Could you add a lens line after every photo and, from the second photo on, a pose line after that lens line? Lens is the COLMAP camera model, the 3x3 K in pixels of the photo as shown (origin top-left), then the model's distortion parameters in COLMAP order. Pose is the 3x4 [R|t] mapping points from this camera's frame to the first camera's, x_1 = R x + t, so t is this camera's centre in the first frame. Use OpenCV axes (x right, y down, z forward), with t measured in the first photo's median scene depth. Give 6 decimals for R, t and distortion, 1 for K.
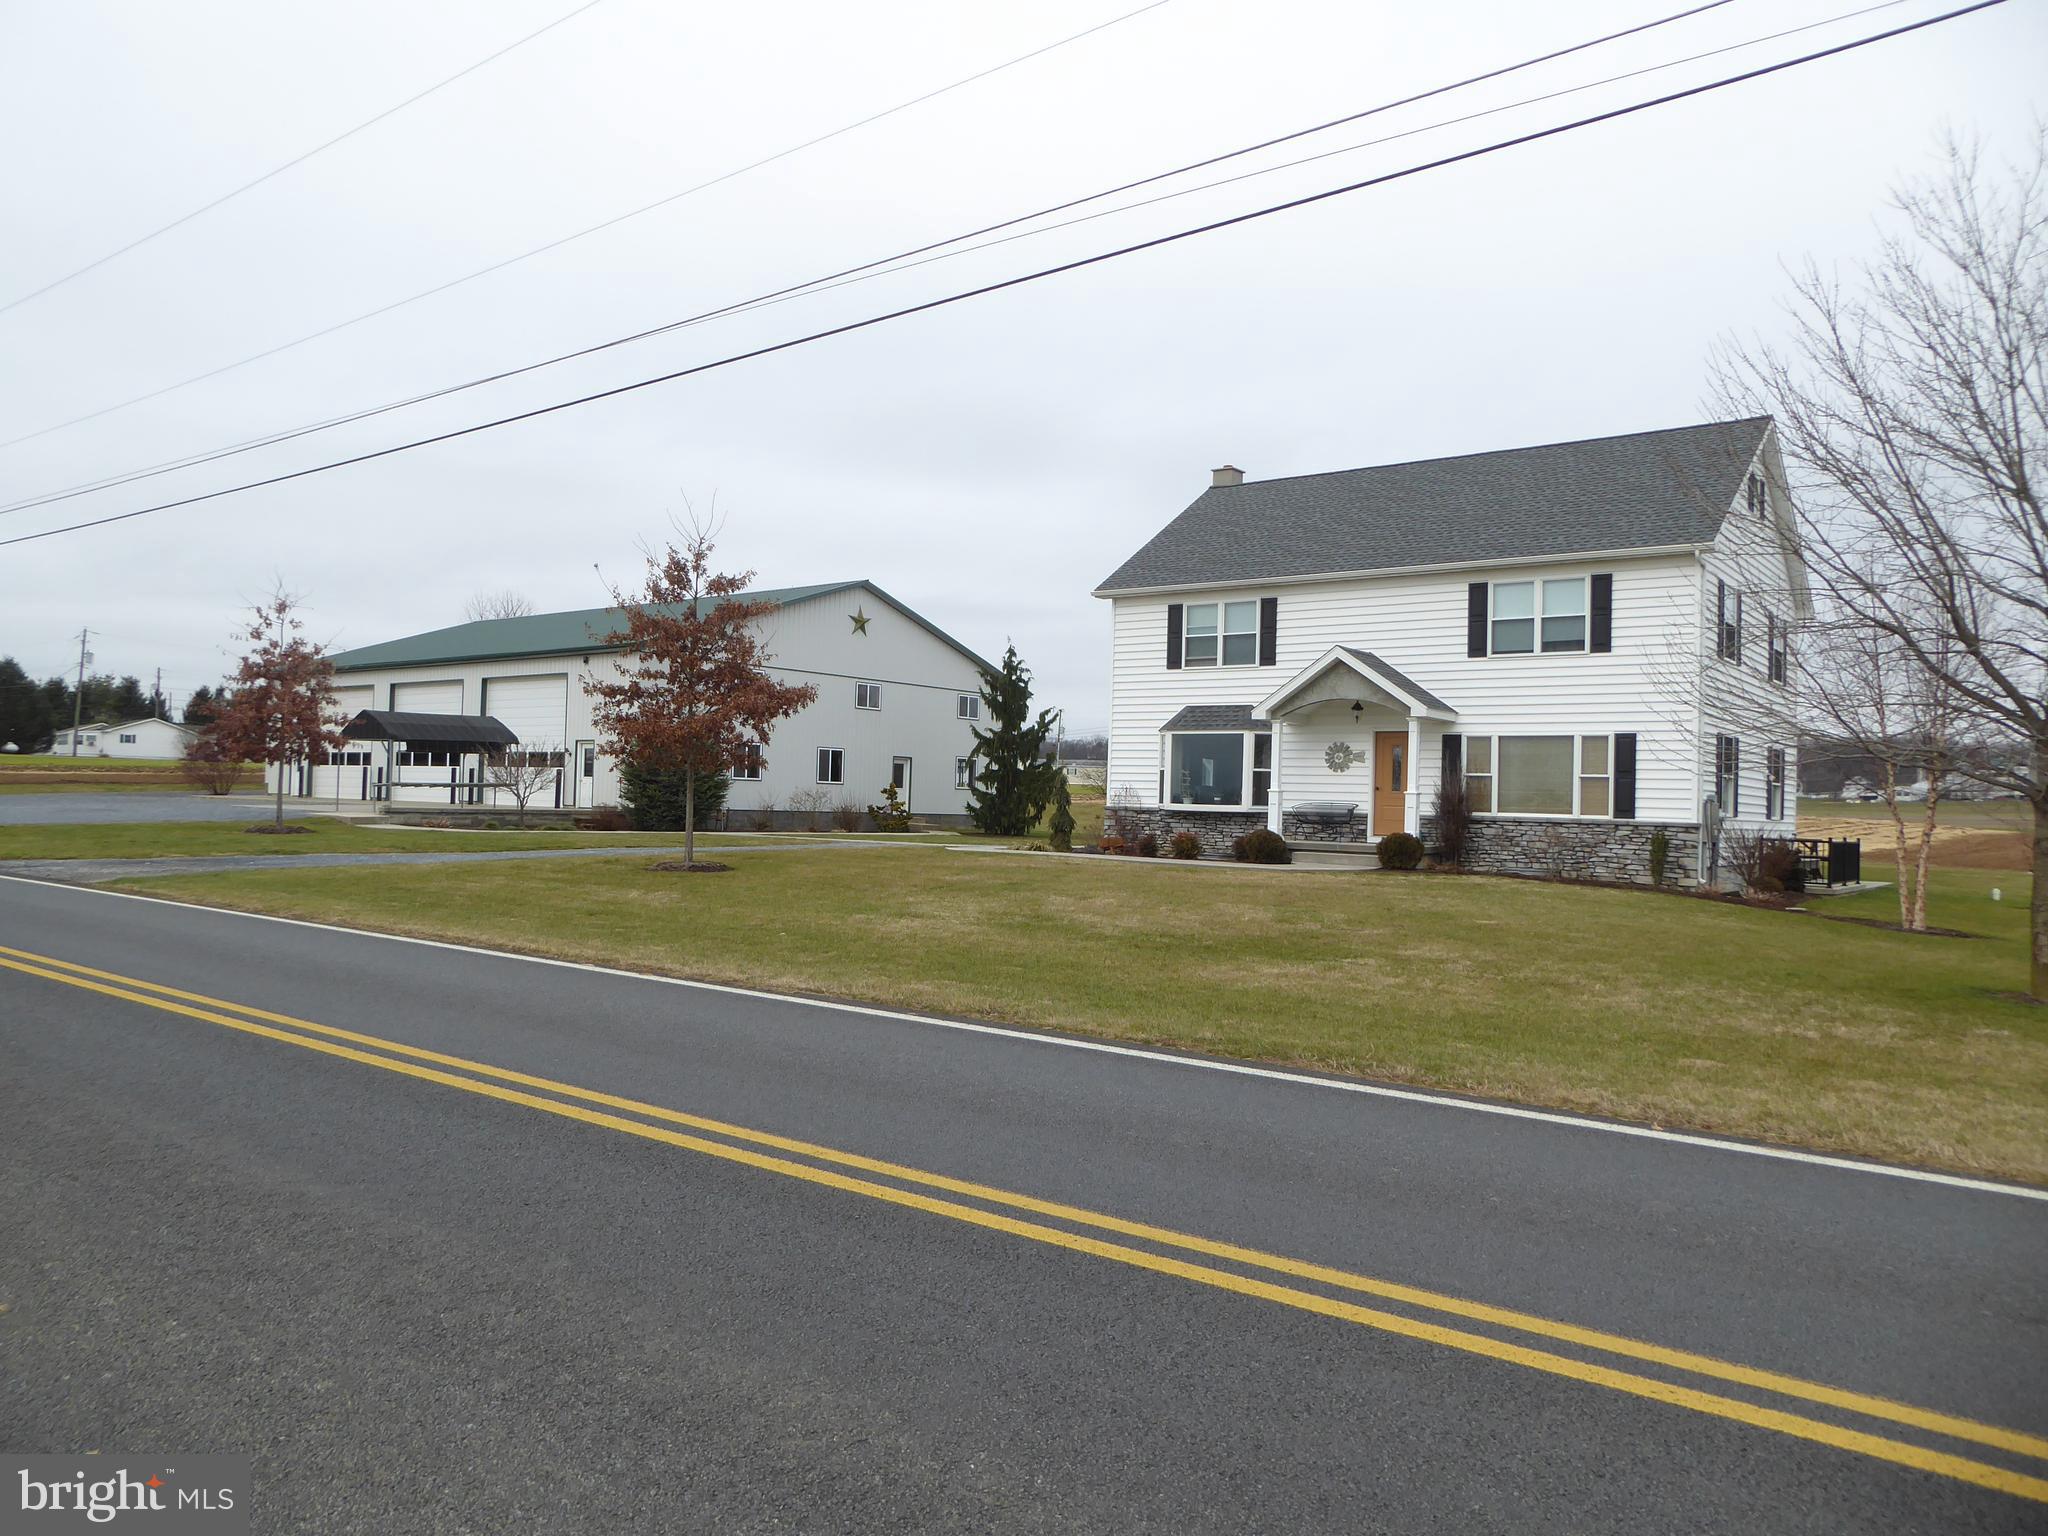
lens RADIAL K [[1424.3, 0, 1076.0], [0, 1424.3, 772.6], [0, 0, 1]] dist [-0.039826, 0.013243]
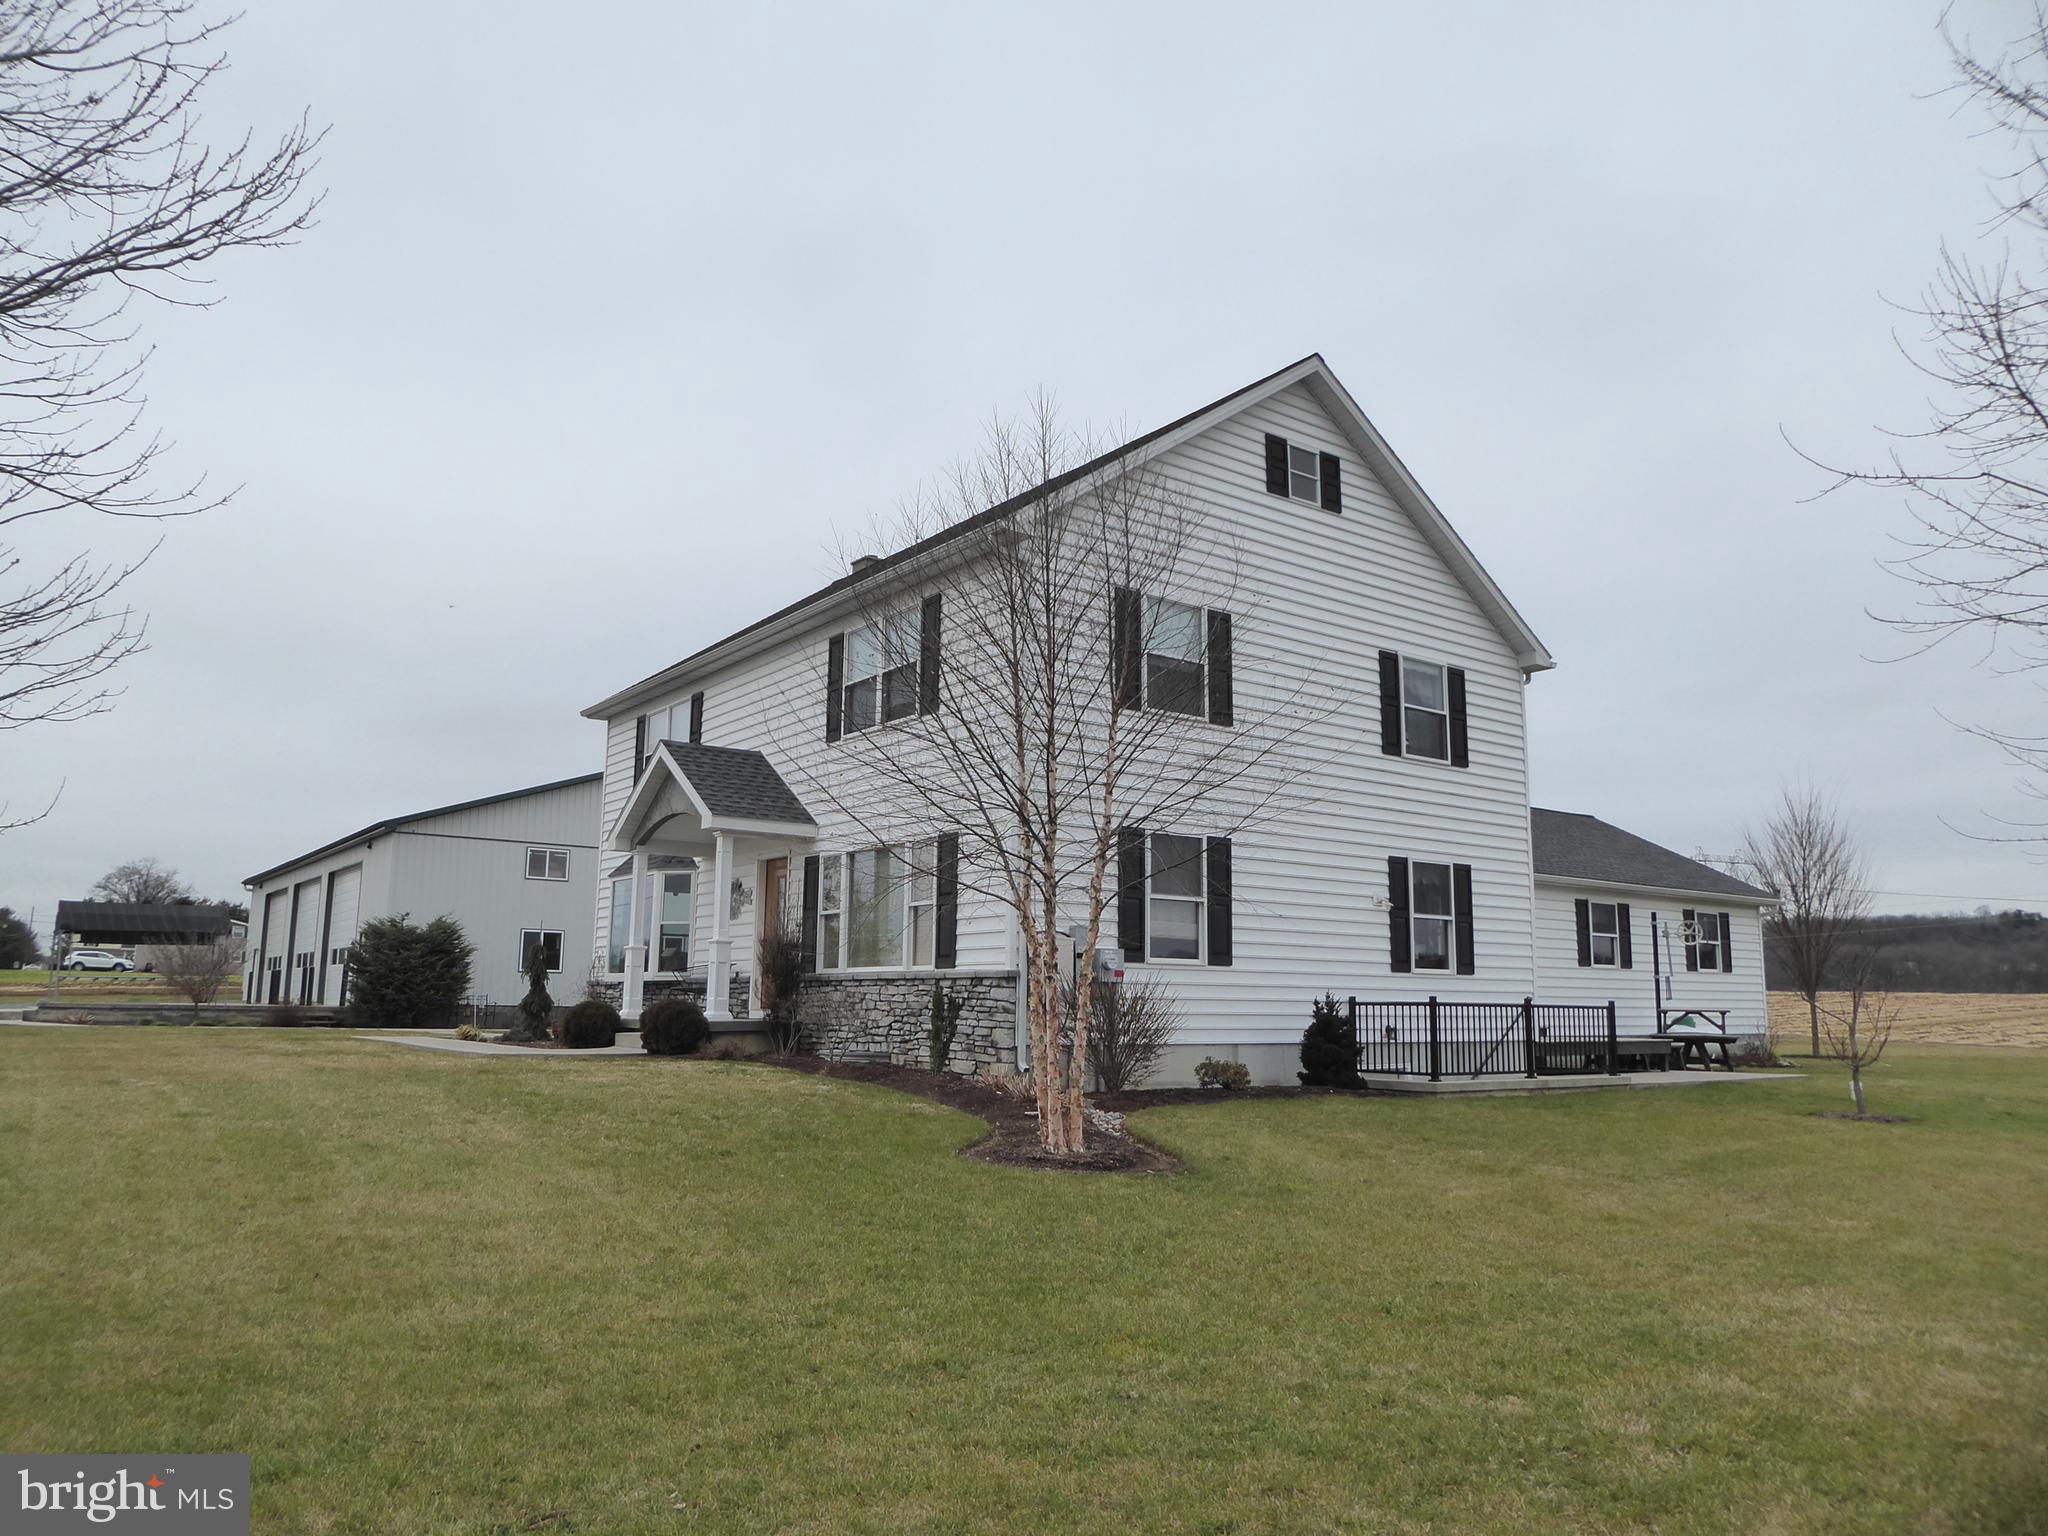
lens RADIAL K [[1424.3, 0, 1052.5], [0, 1424.3, 776.1], [0, 0, 1]] dist [-0.039826, 0.013243]
pose [[0.959245, -0.065310, -0.274923, 0.509620], [0.024848, 0.988651, -0.148164, 0.035696], [0.281479, 0.135295, 0.949981, 0.337018]]
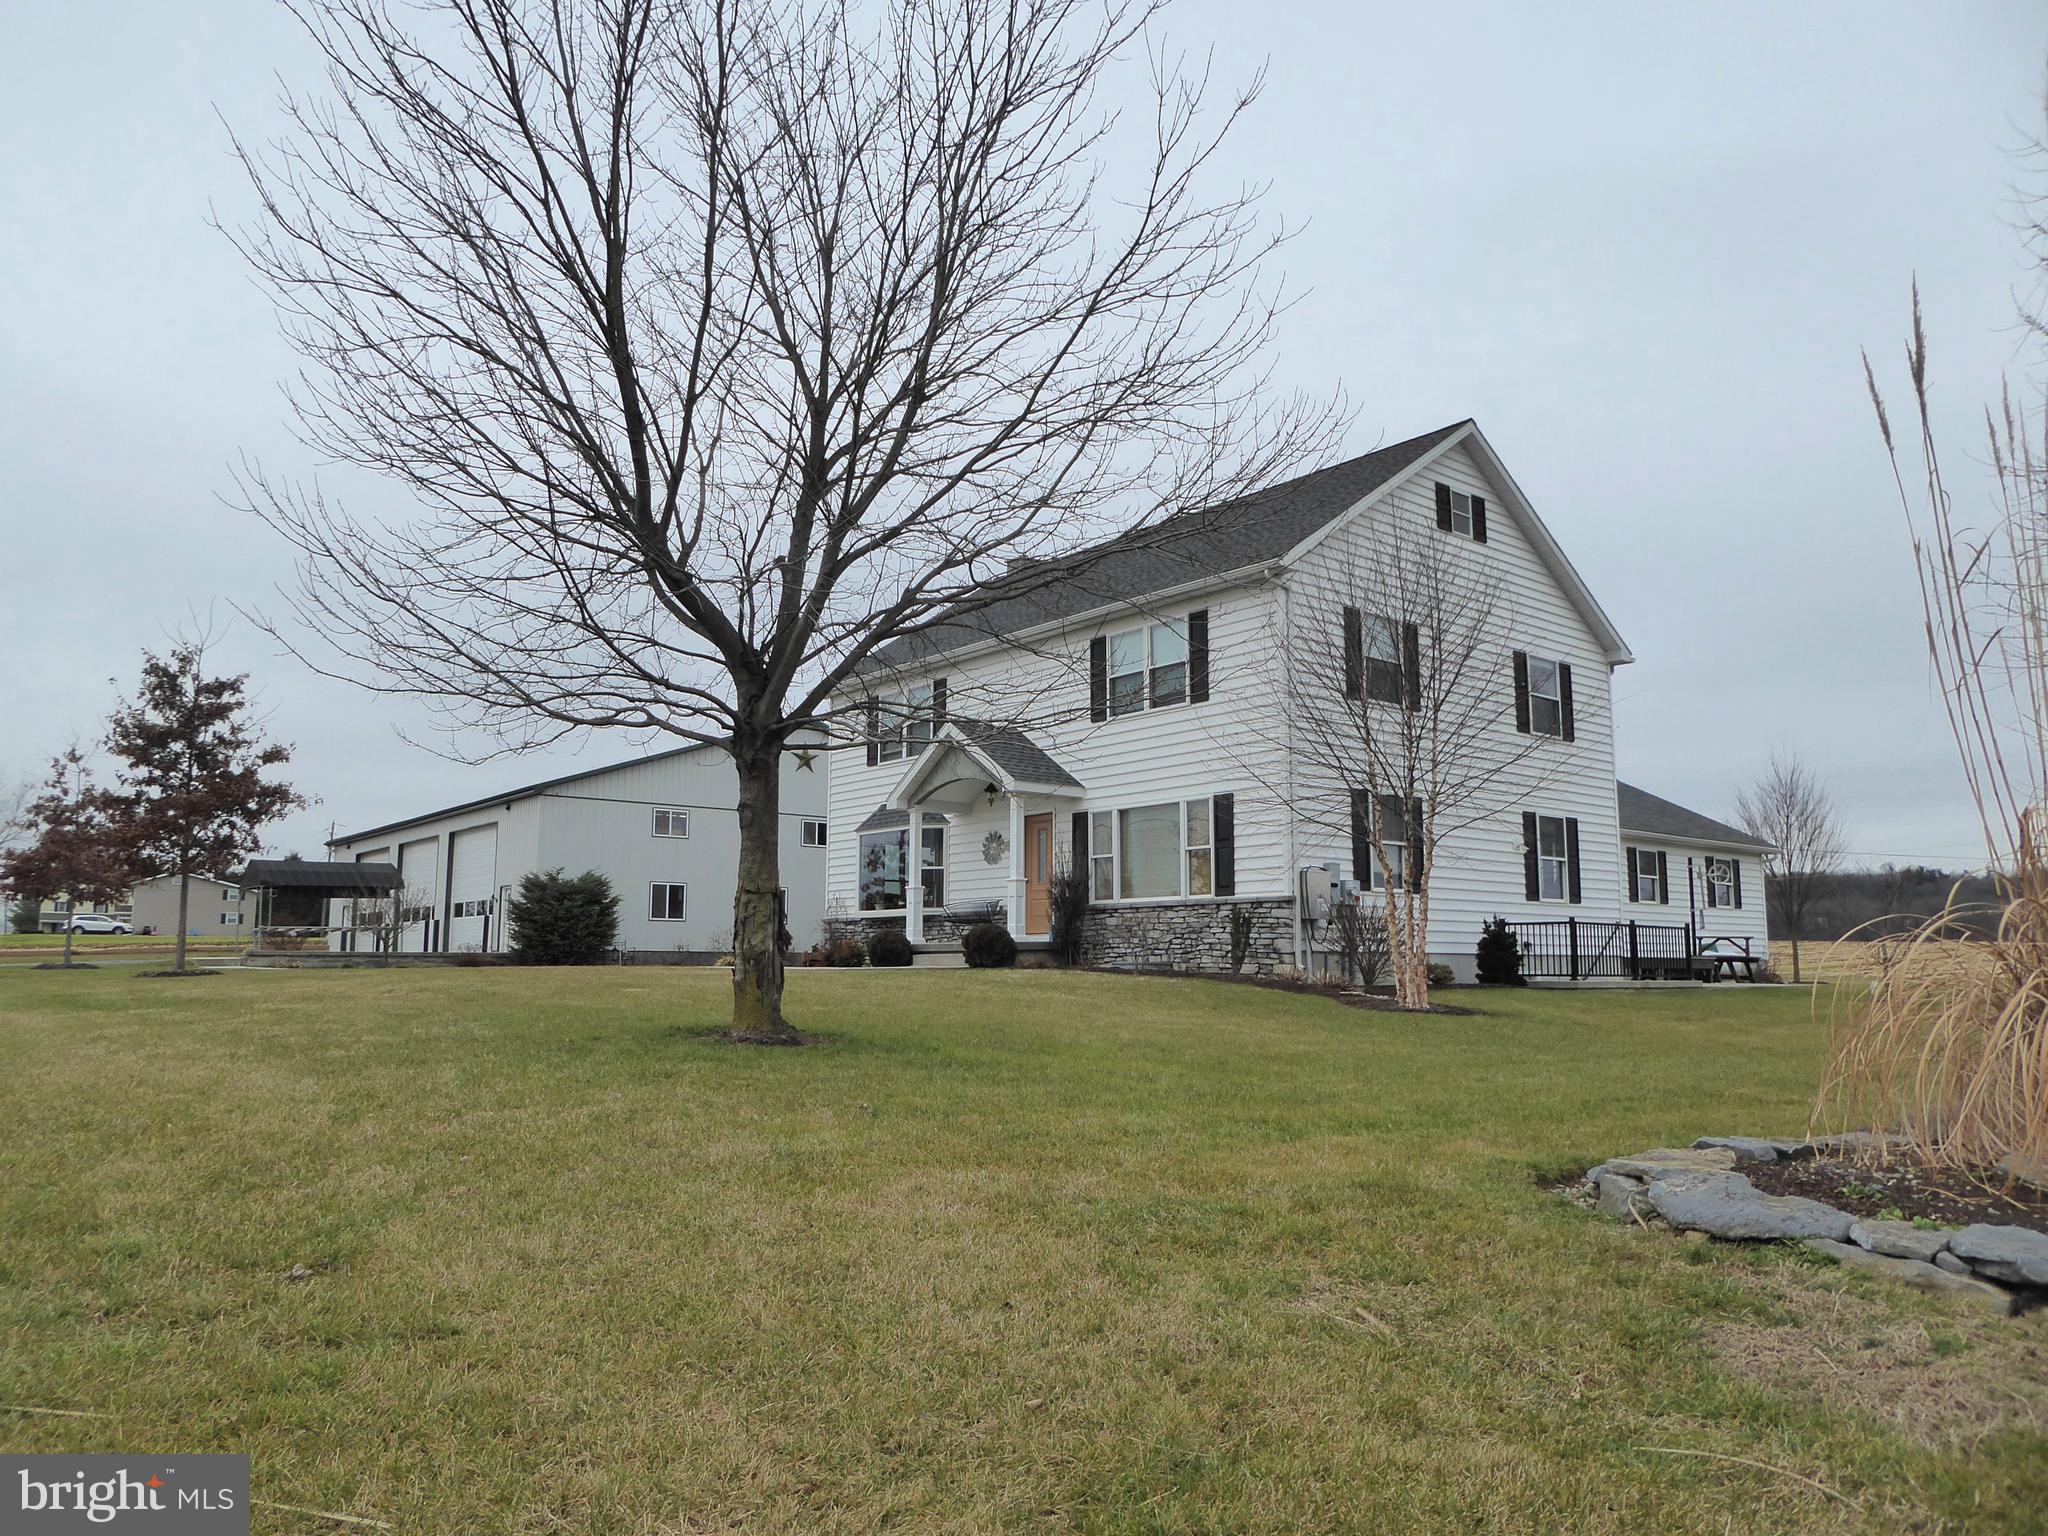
lens RADIAL K [[1424.3, 0, 1060.2], [0, 1424.3, 772.3], [0, 0, 1]] dist [-0.039826, 0.013243]
pose [[0.972683, -0.060051, -0.224238, 0.404100], [0.033026, 0.991933, -0.122382, 0.049476], [0.229778, 0.111634, 0.966820, 0.136894]]
